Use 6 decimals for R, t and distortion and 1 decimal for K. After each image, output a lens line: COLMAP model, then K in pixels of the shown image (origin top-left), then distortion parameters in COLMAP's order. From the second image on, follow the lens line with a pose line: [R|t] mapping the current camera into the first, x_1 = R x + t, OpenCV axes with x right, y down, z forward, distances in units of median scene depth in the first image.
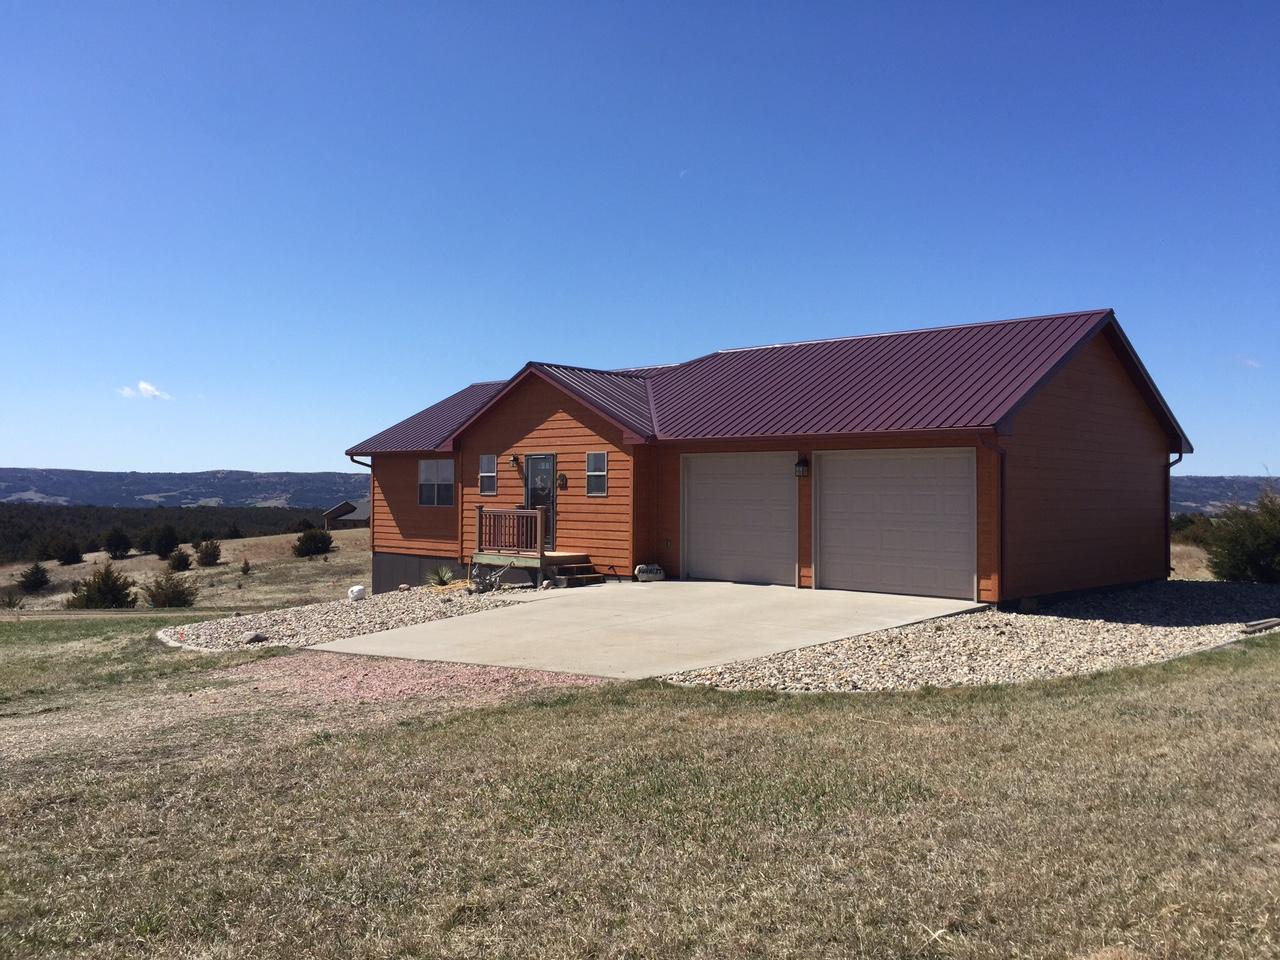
lens RADIAL K [[1085.7, 0, 656.4], [0, 1085.7, 479.8], [0, 0, 1]] dist [0.091298, -0.127884]
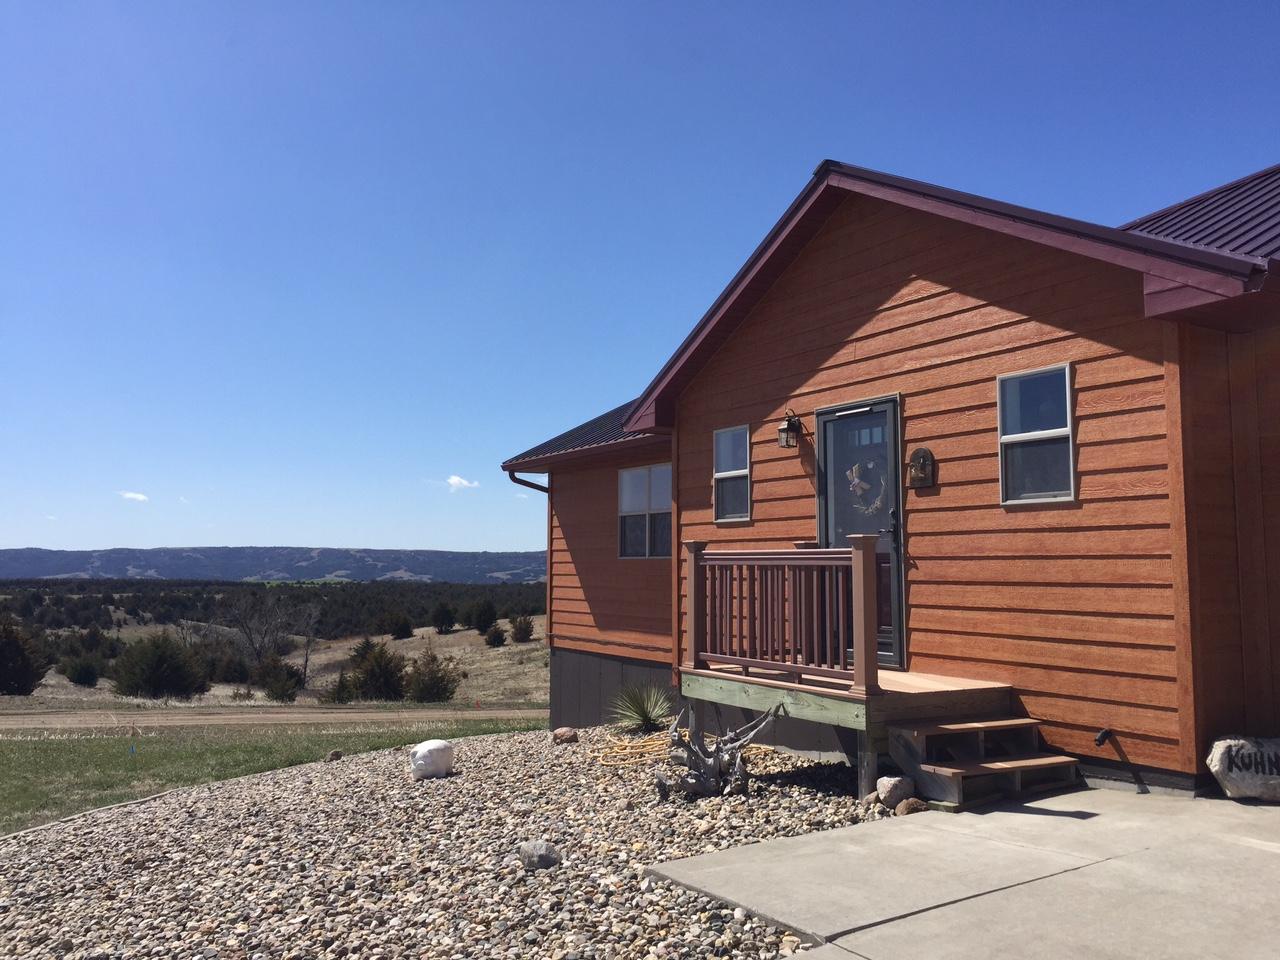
lens RADIAL K [[1085.7, 0, 656.4], [0, 1085.7, 479.8], [0, 0, 1]] dist [0.091298, -0.127884]
pose [[0.958059, -0.031391, -0.284847, -0.068156], [0.011593, 0.997414, -0.070925, 0.028230], [0.286337, 0.064648, 0.955945, 0.633234]]
